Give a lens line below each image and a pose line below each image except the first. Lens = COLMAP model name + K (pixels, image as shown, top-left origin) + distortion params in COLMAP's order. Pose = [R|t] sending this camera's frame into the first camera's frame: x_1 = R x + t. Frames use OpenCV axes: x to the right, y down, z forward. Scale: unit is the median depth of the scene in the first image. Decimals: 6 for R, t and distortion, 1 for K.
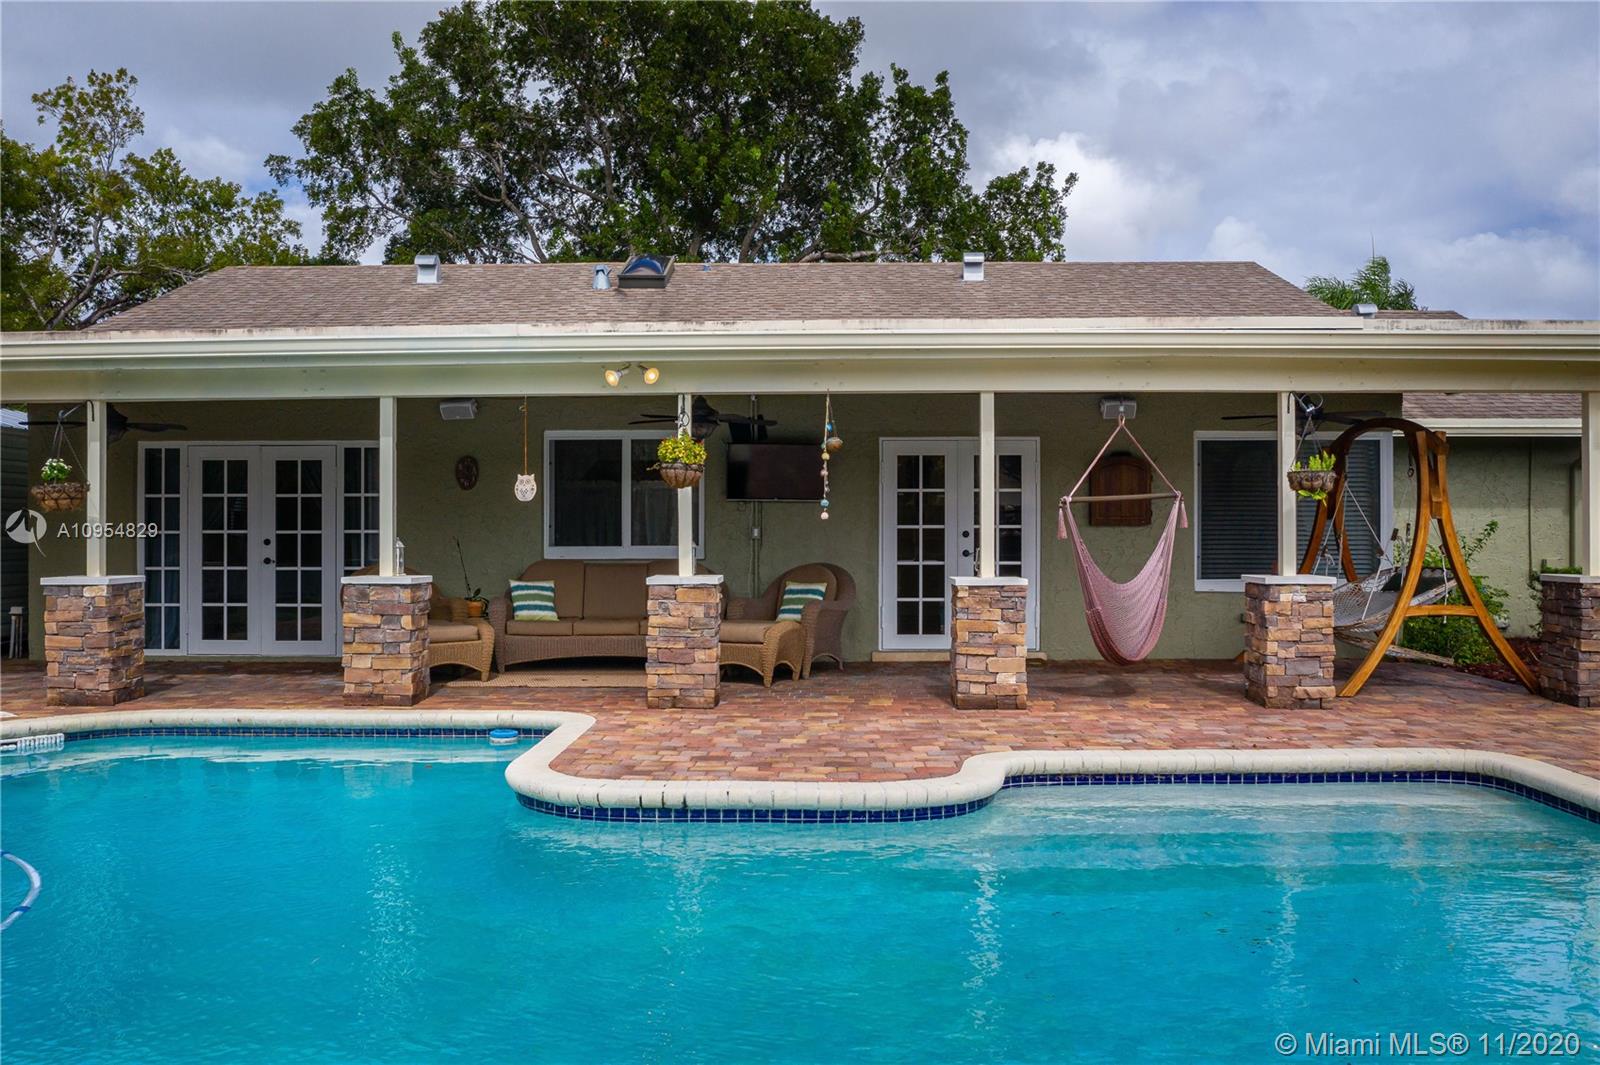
lens RADIAL K [[1247.6, 0, 800.0], [0, 1247.6, 532.5], [0, 0, 1]] dist [-0.035338, 0.003992]
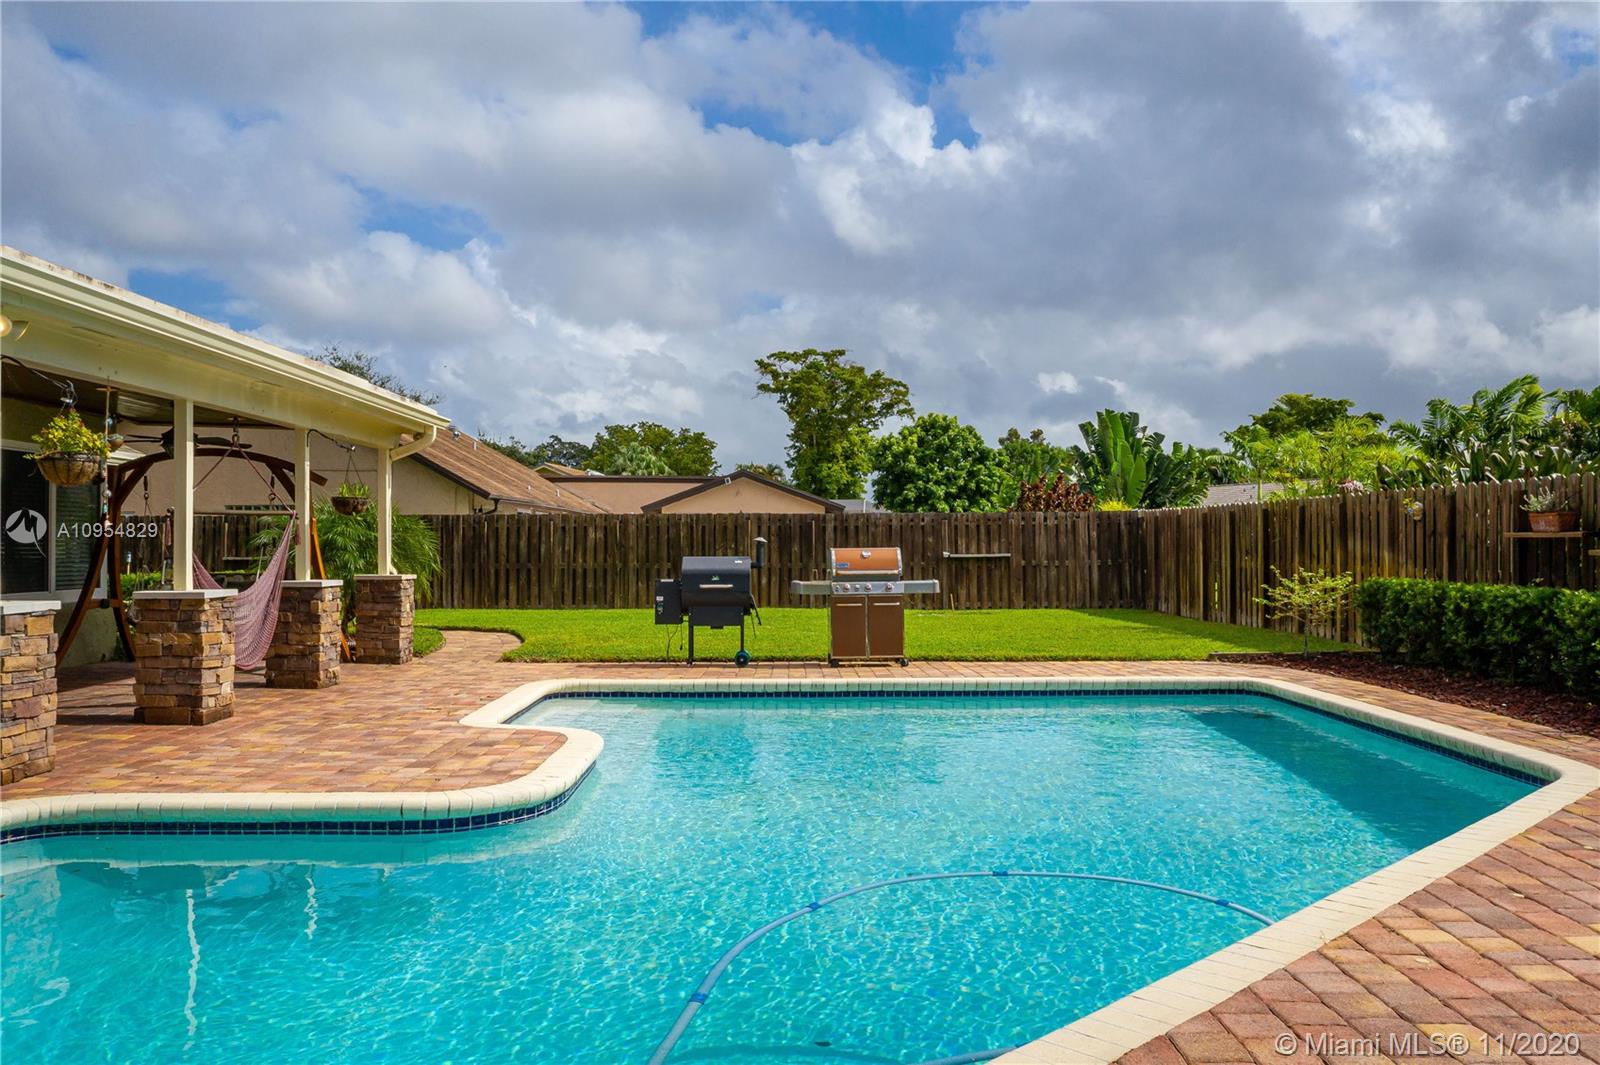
lens RADIAL K [[1247.6, 0, 800.0], [0, 1247.6, 532.5], [0, 0, 1]] dist [-0.035338, 0.003992]
pose [[-0.023595, 0.012307, 0.999646, -0.823537], [0.001449, 0.999924, -0.012276, 0.003201], [-0.999721, 0.001158, -0.023611, 0.535236]]
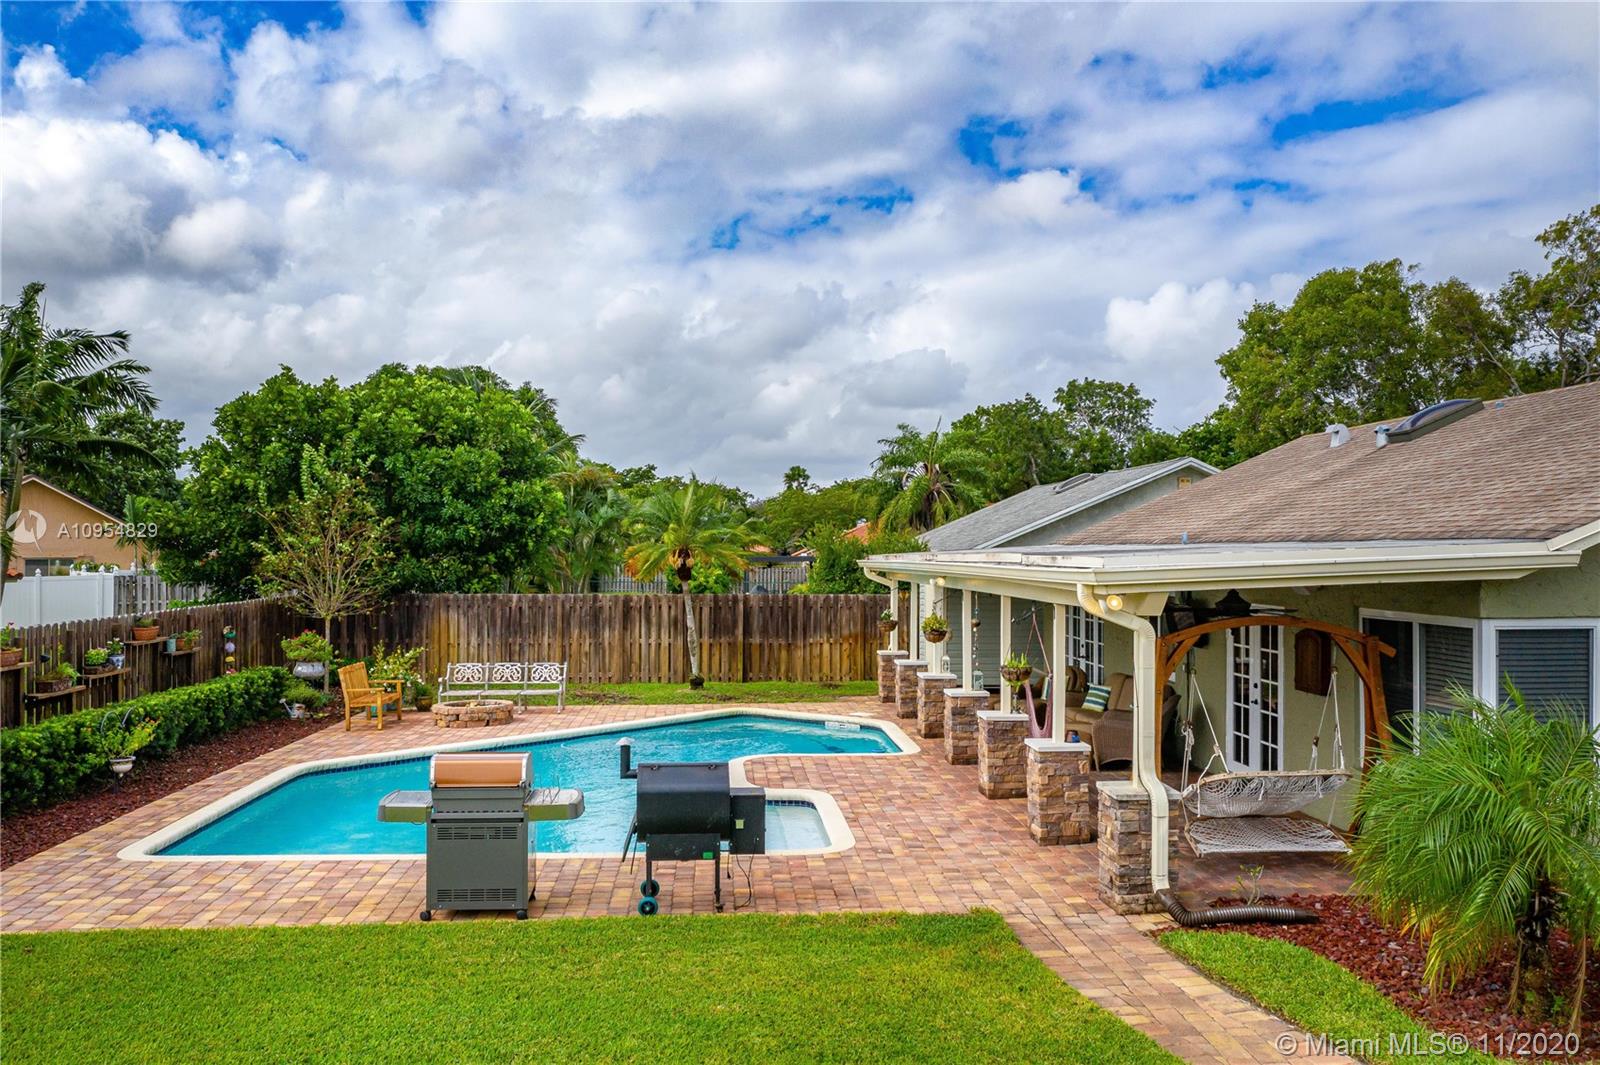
lens RADIAL K [[1247.6, 0, 800.0], [0, 1247.6, 532.5], [0, 0, 1]] dist [-0.035338, 0.003992]
pose [[0.084400, -0.011336, -0.996367, 1.672655], [-0.001992, 0.999931, -0.011545, -0.170875], [0.996430, 0.002959, 0.084372, 0.606072]]
